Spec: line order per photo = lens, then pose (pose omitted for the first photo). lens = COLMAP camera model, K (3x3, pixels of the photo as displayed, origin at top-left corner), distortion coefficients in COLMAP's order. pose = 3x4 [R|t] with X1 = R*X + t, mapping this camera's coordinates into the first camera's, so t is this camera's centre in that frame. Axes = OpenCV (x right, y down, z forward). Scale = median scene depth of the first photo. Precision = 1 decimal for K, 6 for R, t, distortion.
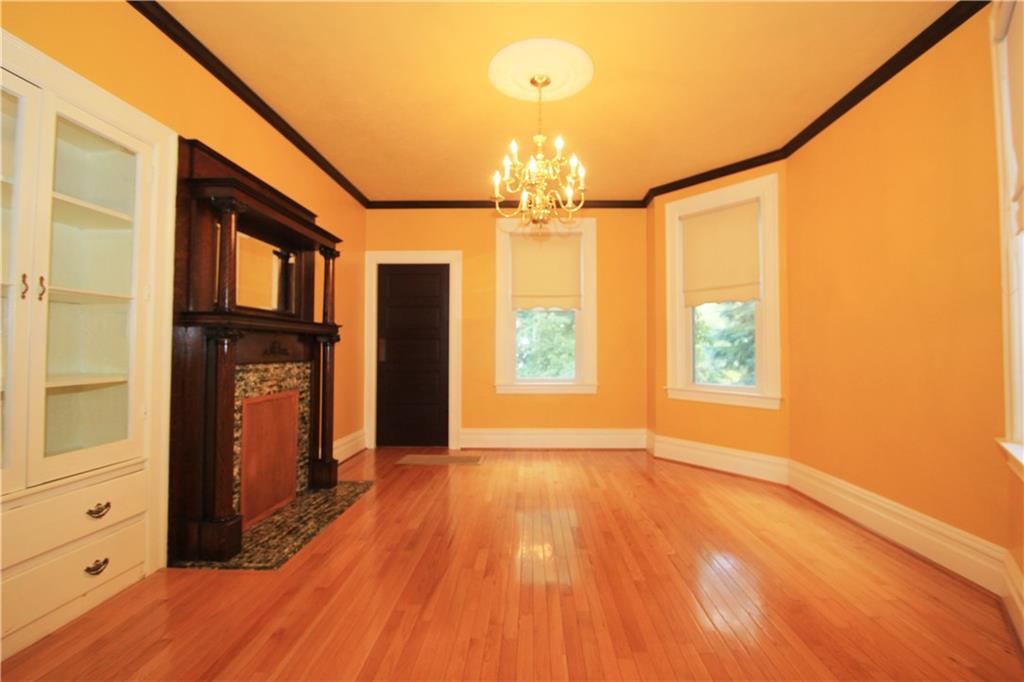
lens RADIAL K [[470.5, 0, 519.2], [0, 470.5, 337.1], [0, 0, 1]] dist [0.001648, -0.016012]
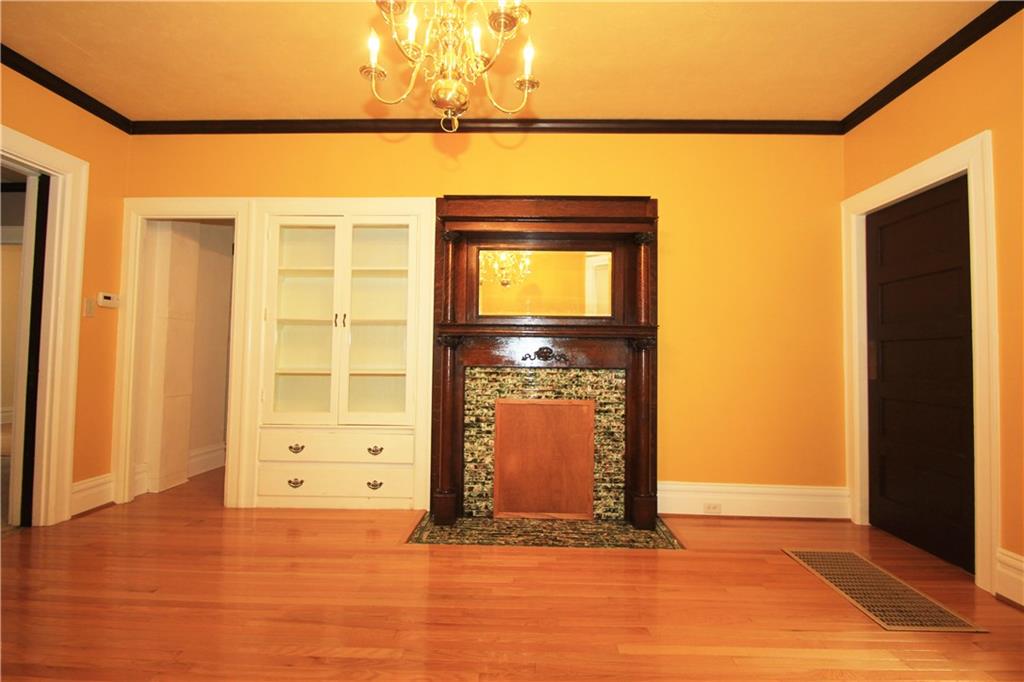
lens RADIAL K [[470.5, 0, 519.2], [0, 470.5, 337.1], [0, 0, 1]] dist [0.001648, -0.016012]
pose [[-0.004841, -0.041656, -0.999120, 0.531134], [0.015897, 0.999003, -0.041728, 0.032007], [0.999862, -0.016085, -0.004174, 1.031131]]
